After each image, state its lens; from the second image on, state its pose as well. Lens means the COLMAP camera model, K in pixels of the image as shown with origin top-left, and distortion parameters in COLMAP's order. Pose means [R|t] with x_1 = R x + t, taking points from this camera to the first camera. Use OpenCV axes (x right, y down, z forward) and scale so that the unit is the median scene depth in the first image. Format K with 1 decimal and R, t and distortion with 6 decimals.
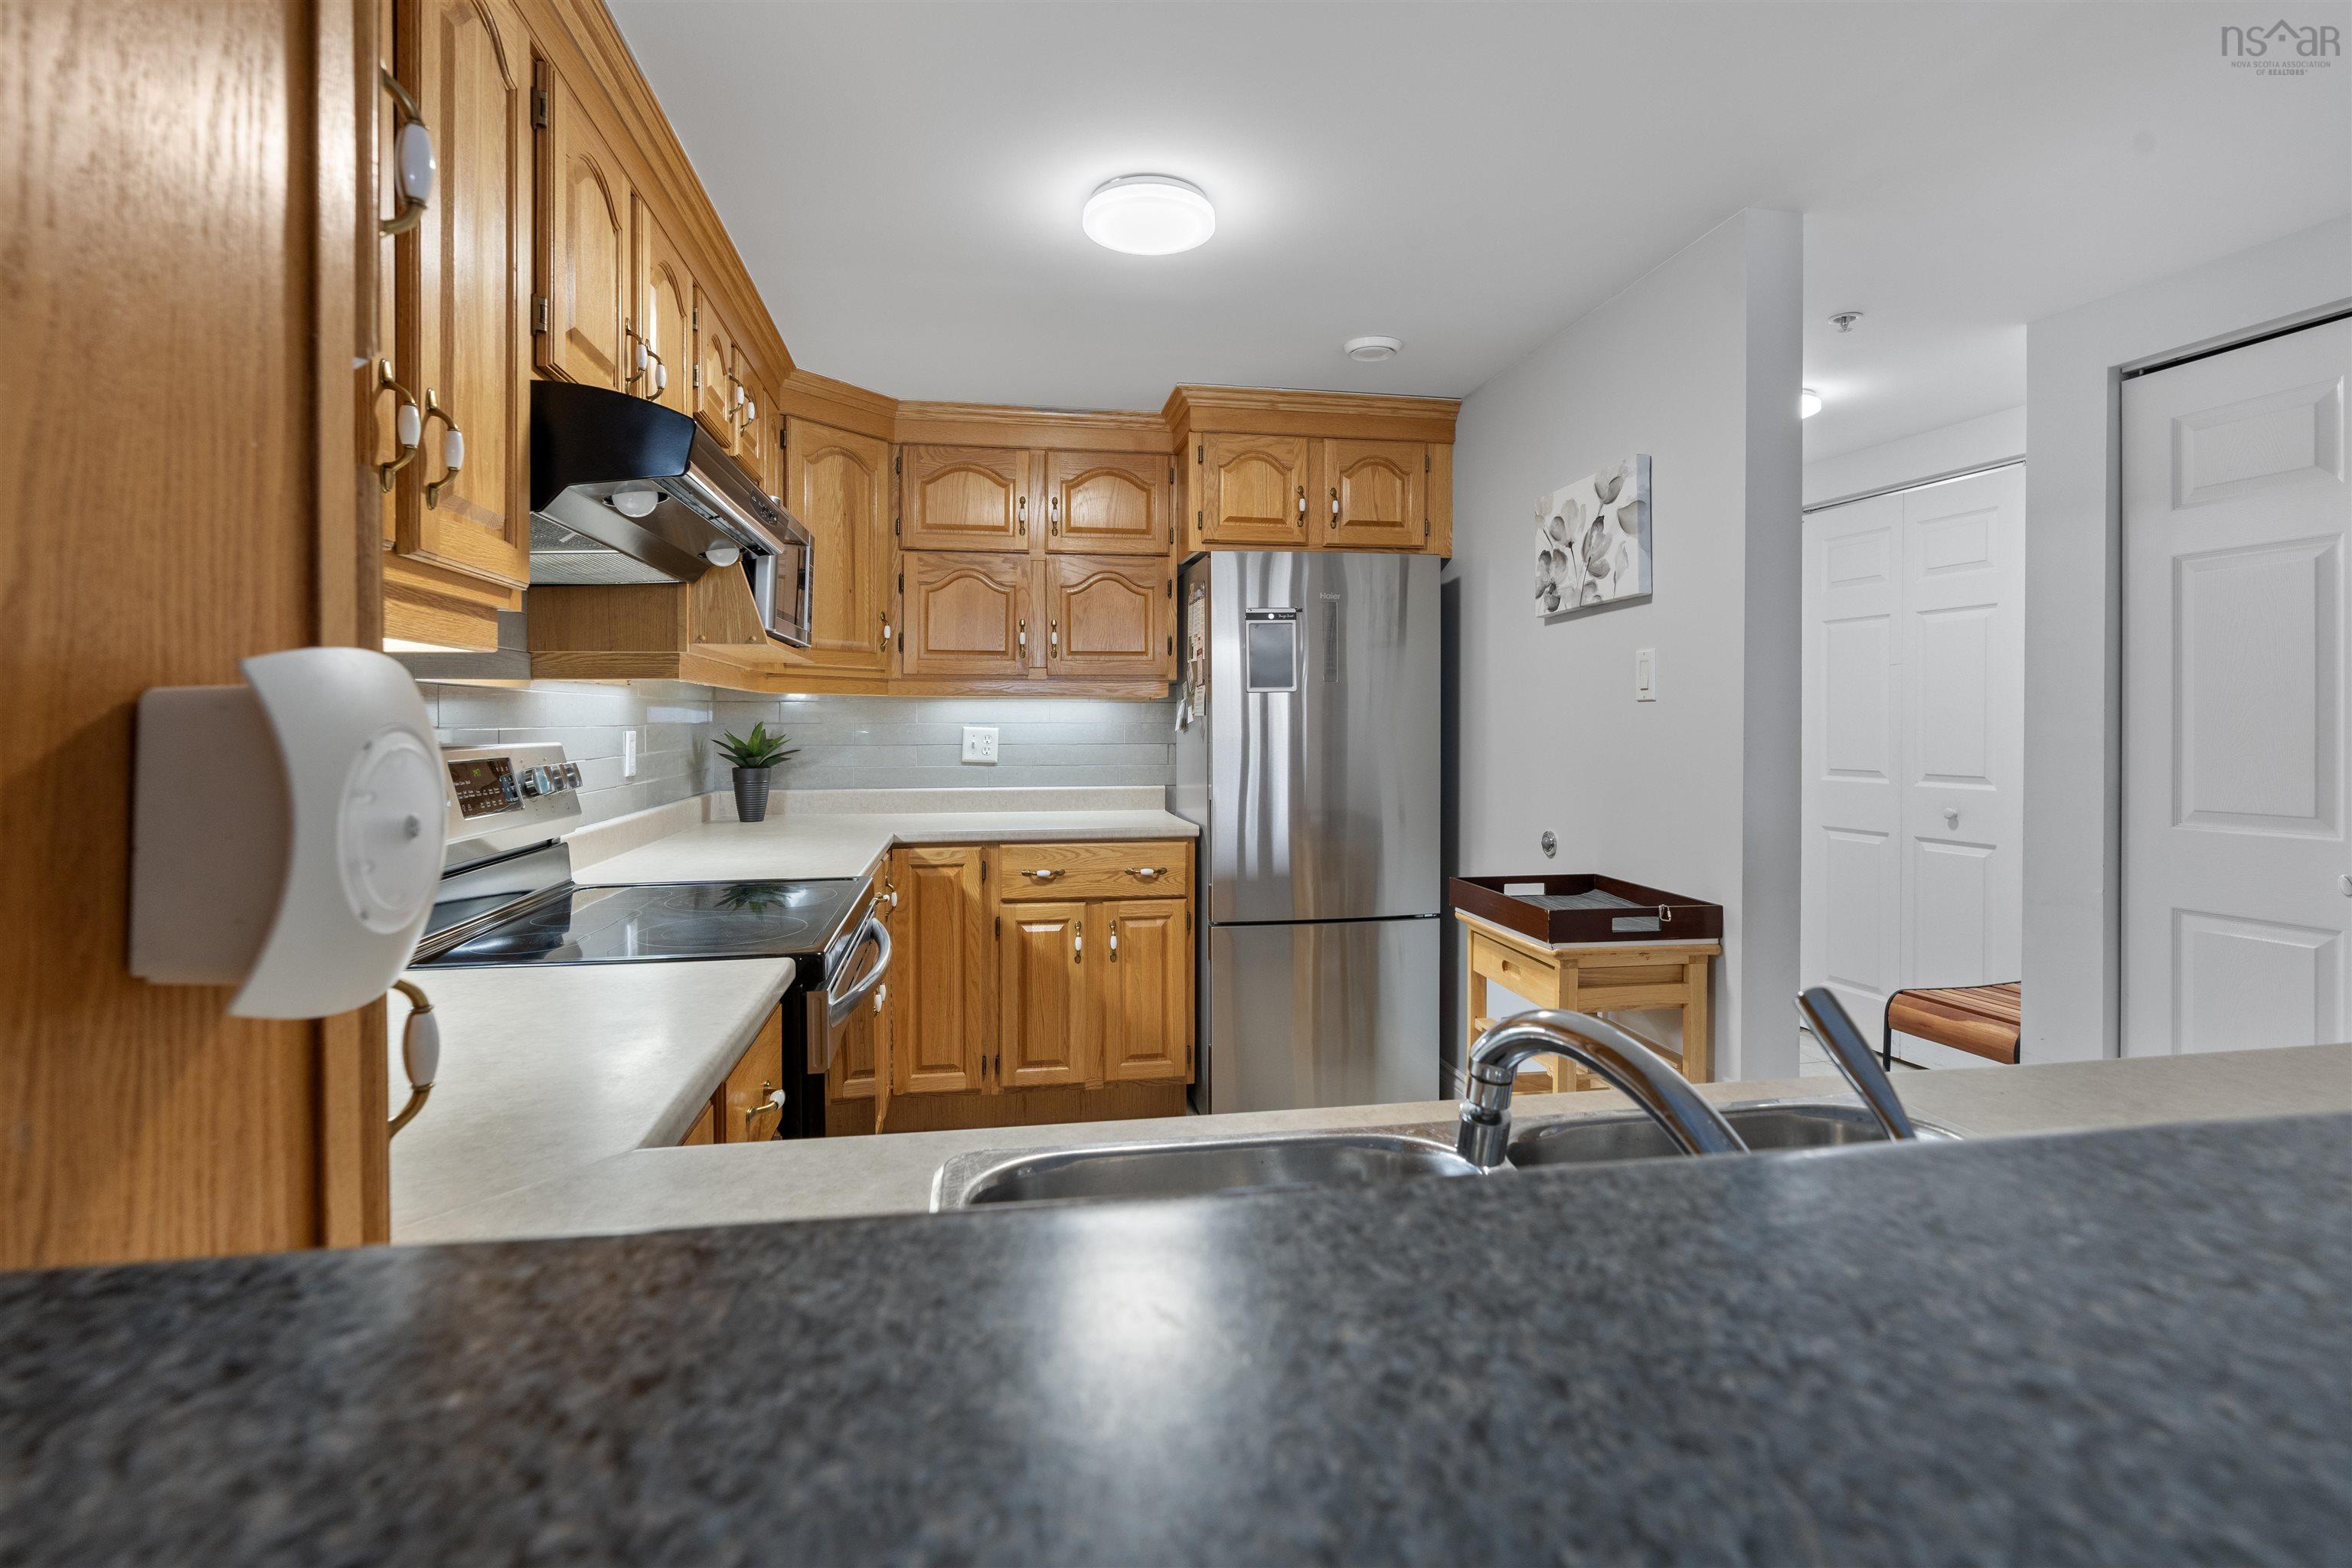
lens RADIAL K [[1112.8, 0, 1186.2], [0, 1112.8, 717.4], [0, 0, 1]] dist [-0.001009, 0.001181]
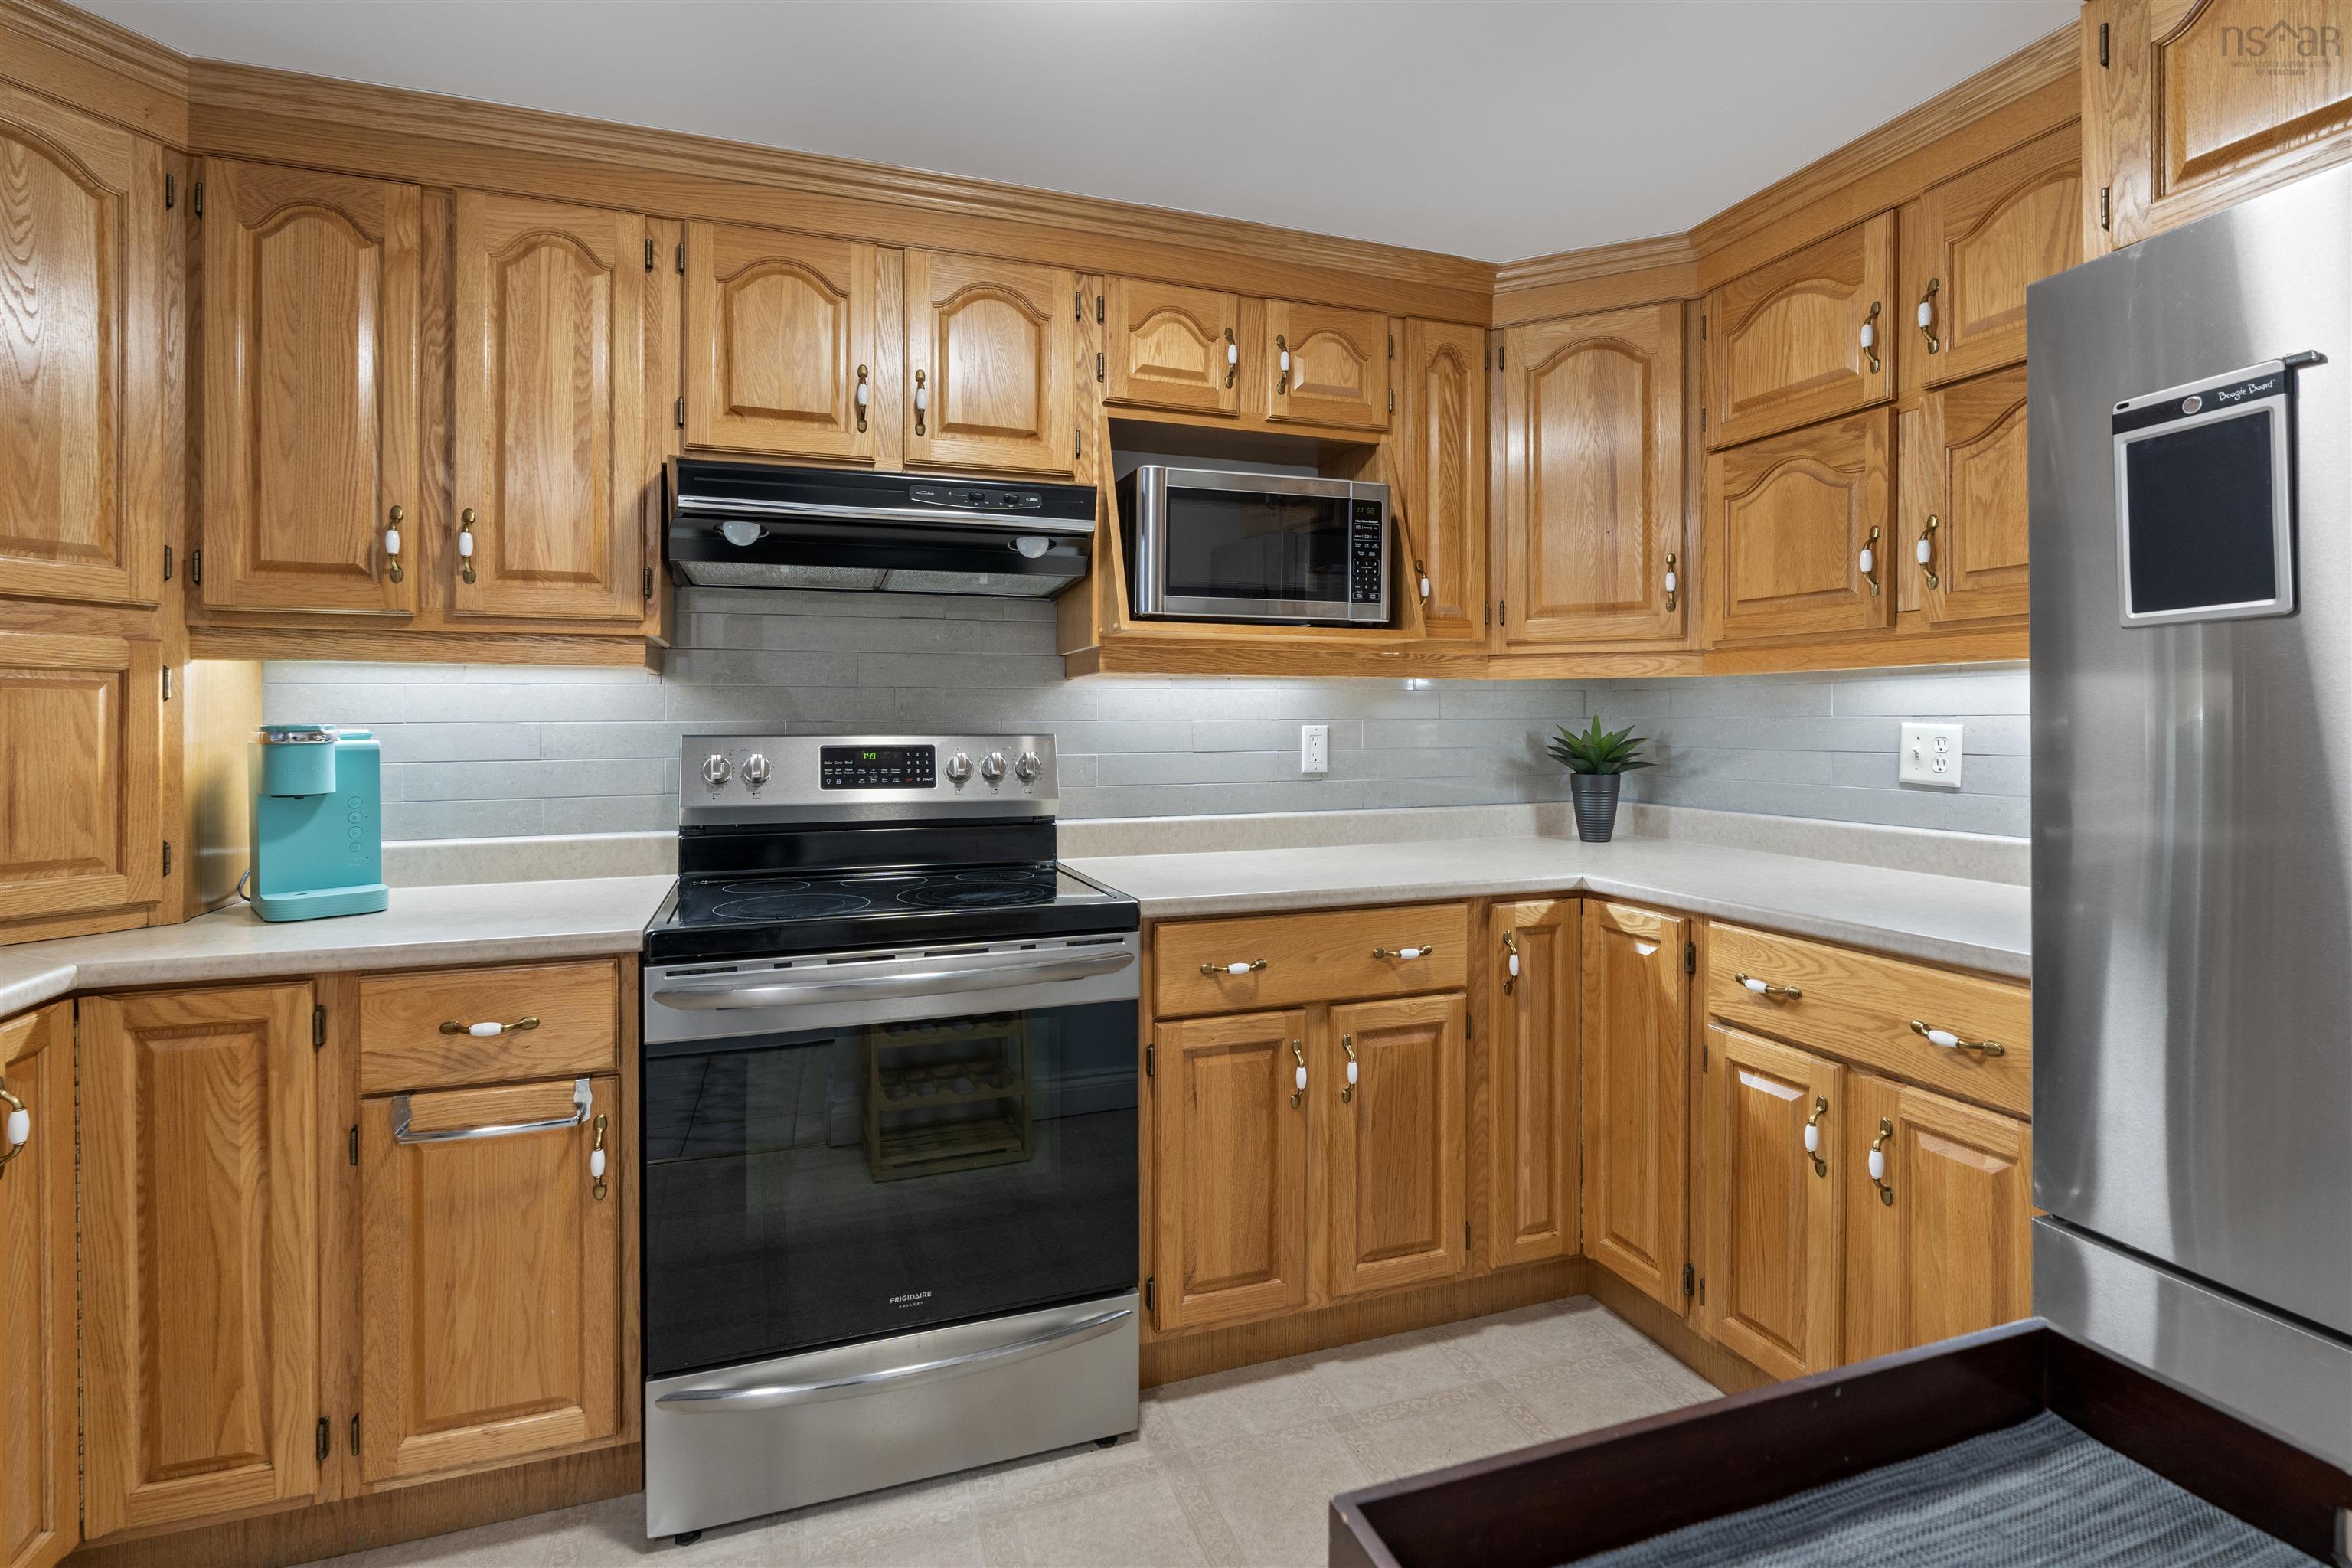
lens RADIAL K [[1098.1, 0, 1170.7], [0, 1098.1, 723.2], [0, 0, 1]] dist [-0.006745, 0.000927]
pose [[0.146050, 0.000102, -0.989277, 0.363434], [0.006330, 0.999979, 0.001038, 0.007100], [0.989257, -0.006414, 0.146046, 0.628233]]
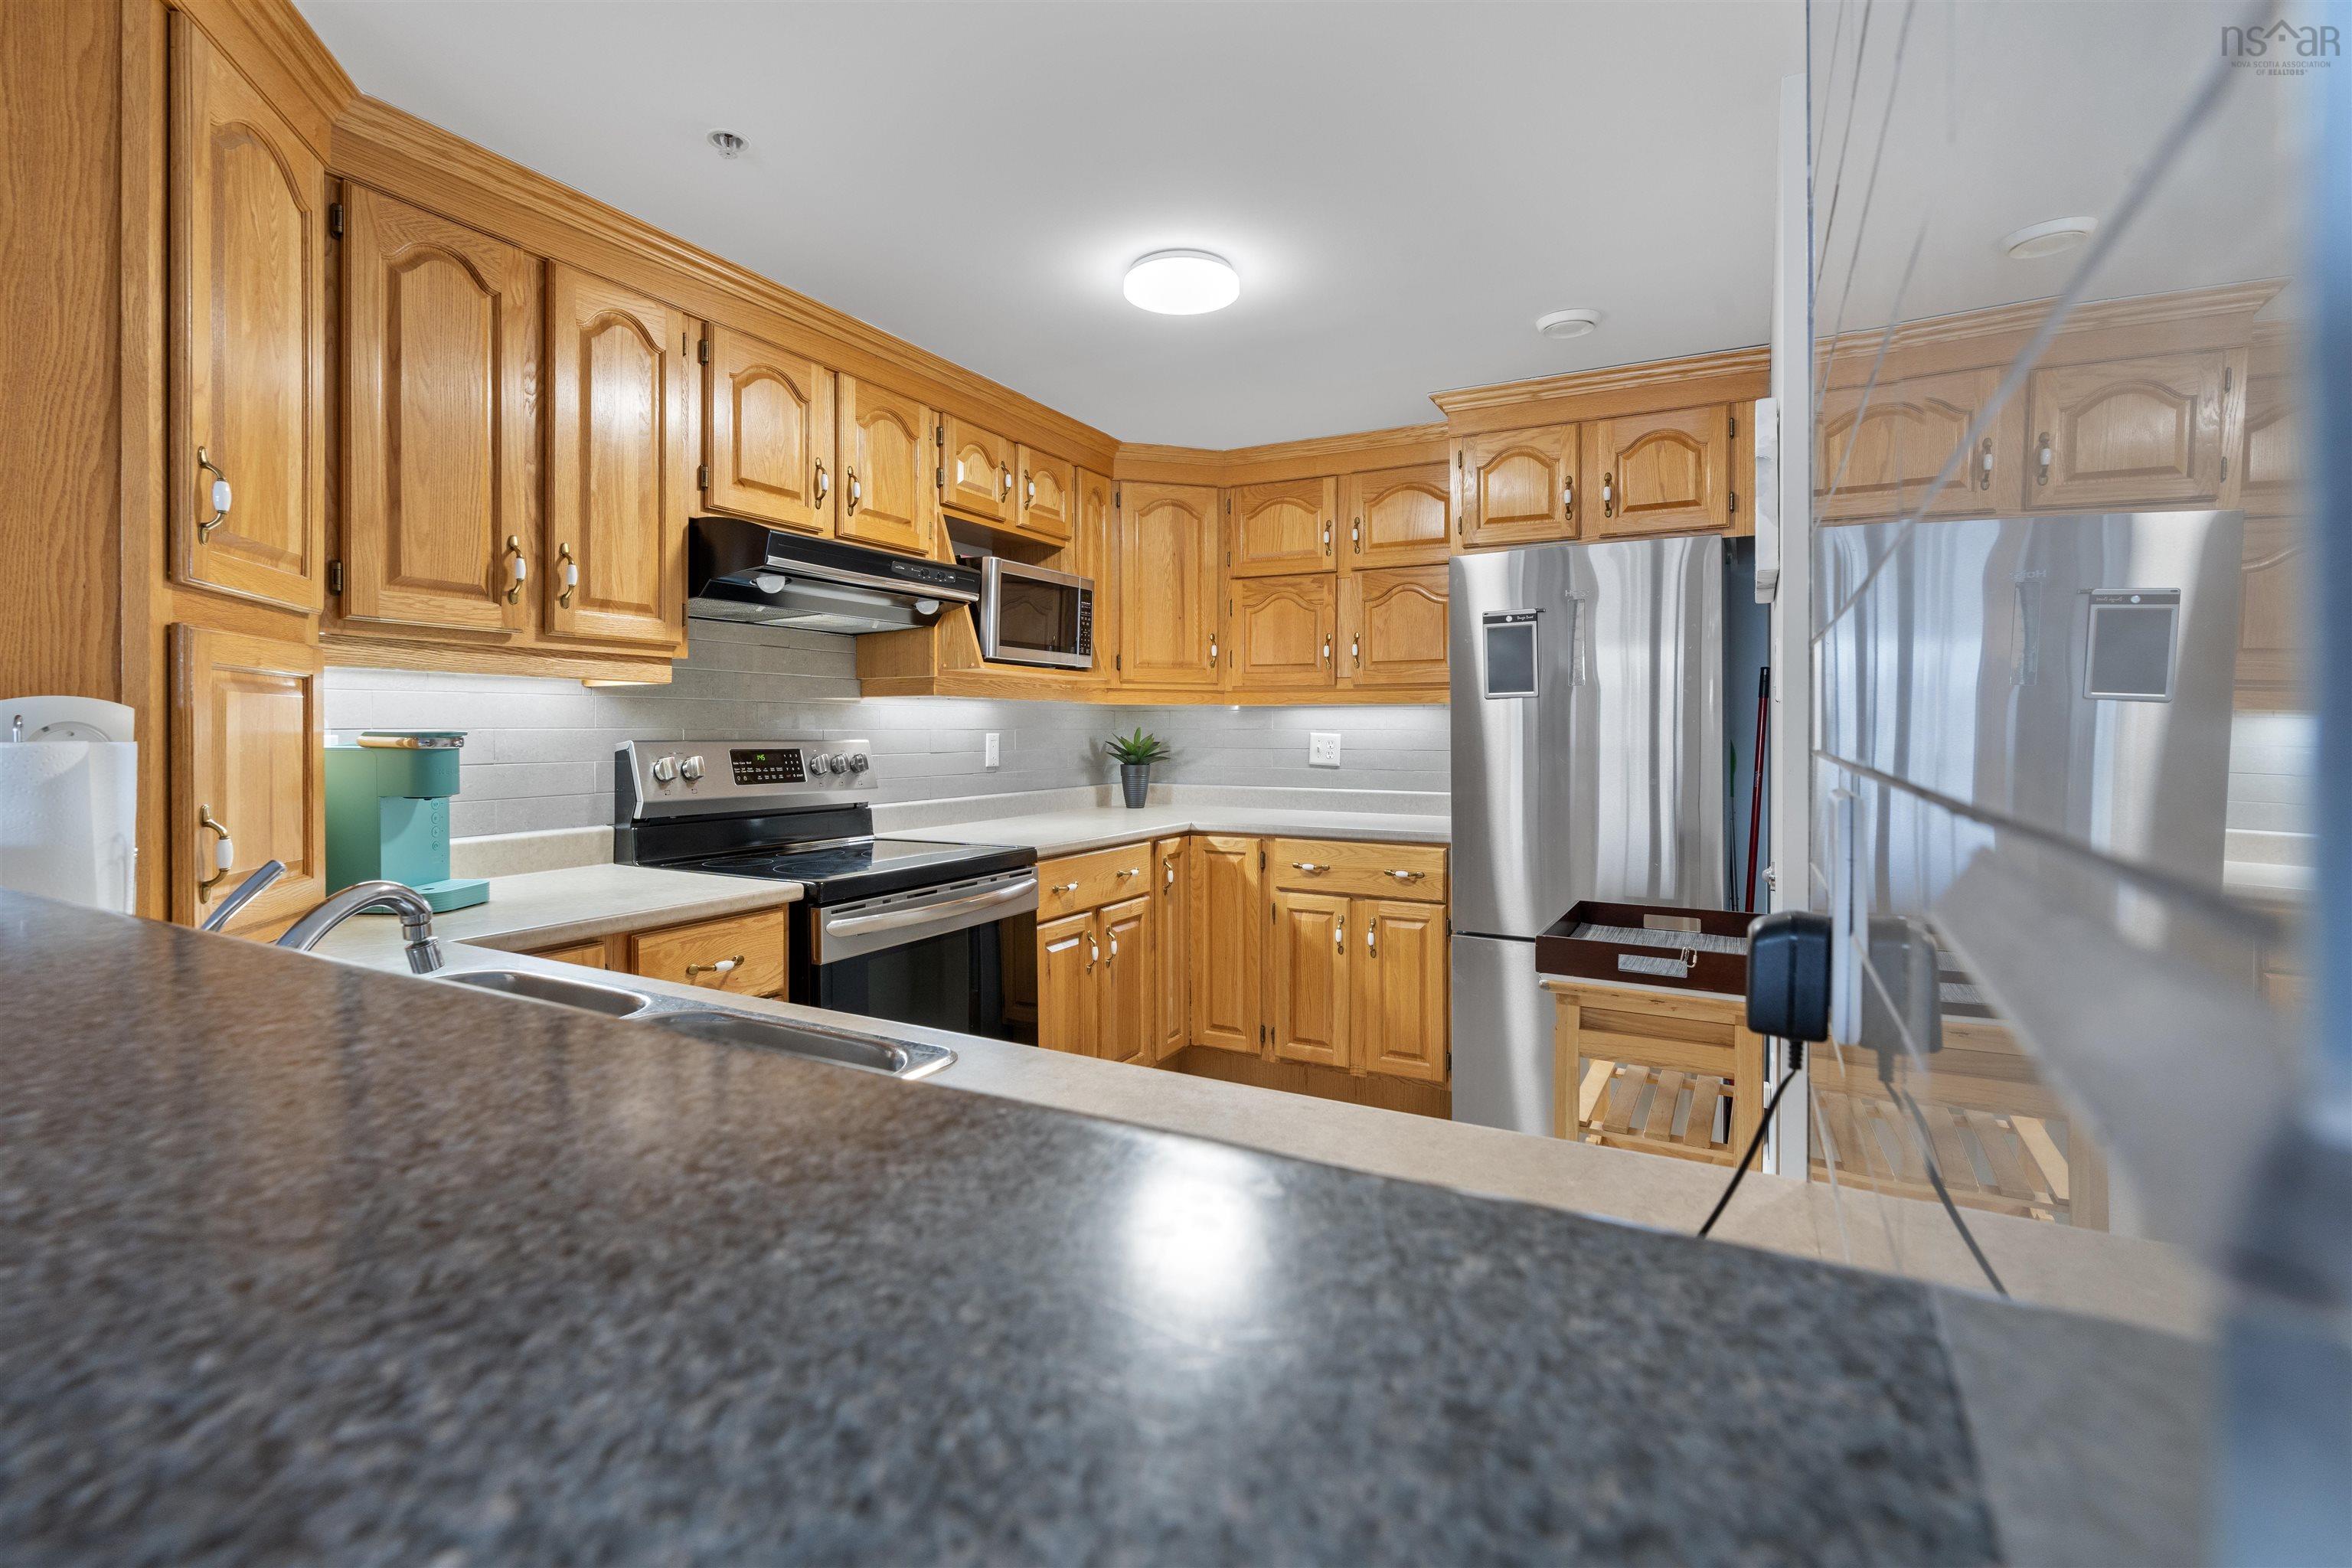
lens RADIAL K [[1098.1, 0, 1170.7], [0, 1098.1, 723.2], [0, 0, 1]] dist [-0.006745, 0.000927]
pose [[0.778873, -0.000409, -0.627182, 0.436817], [-0.001622, 0.999995, -0.002667, 0.002427], [0.627180, 0.003094, 0.778868, 0.077880]]
